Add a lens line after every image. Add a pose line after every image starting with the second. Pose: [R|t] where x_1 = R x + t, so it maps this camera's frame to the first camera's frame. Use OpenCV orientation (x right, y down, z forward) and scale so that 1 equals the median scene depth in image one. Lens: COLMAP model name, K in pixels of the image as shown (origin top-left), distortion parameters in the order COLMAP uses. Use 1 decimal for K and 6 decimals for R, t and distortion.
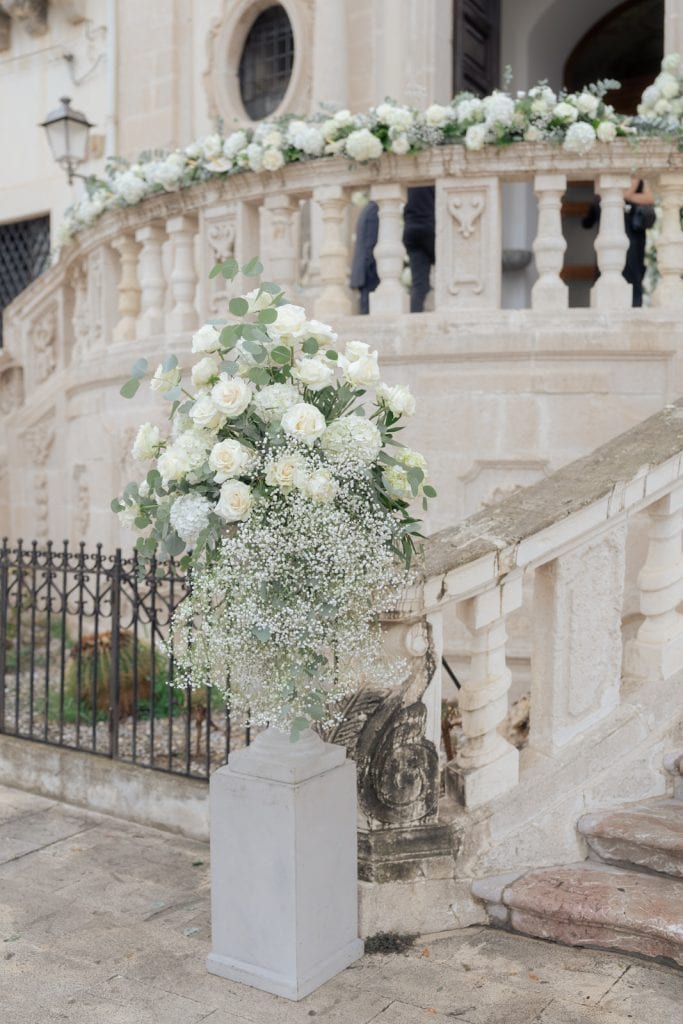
lens RADIAL K [[1307.3, 0, 297.1], [0, 1307.3, 467.9], [0, 0, 1]] dist [-0.008888, 0.374980]
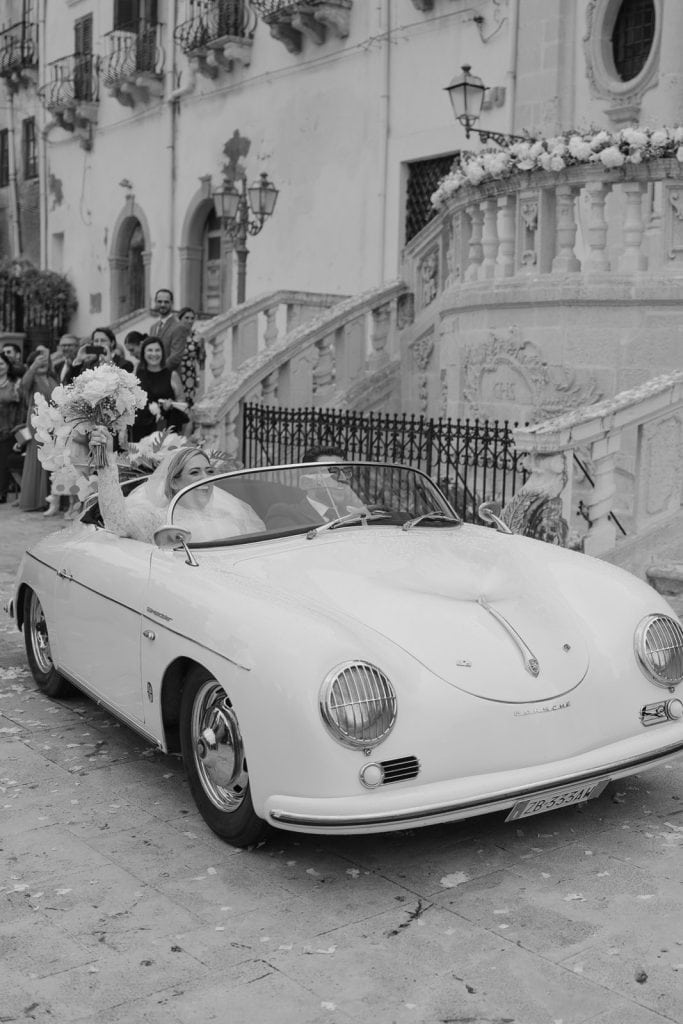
lens RADIAL K [[1101.5, 0, 341.5], [0, 1101.5, 512.0], [0, 0, 1]] dist [-0.009169, -0.011044]
pose [[0.959624, 0.066551, -0.273300, 0.086818], [-0.032390, 0.991289, 0.127660, 0.002896], [0.279415, -0.113653, 0.953420, -0.229284]]
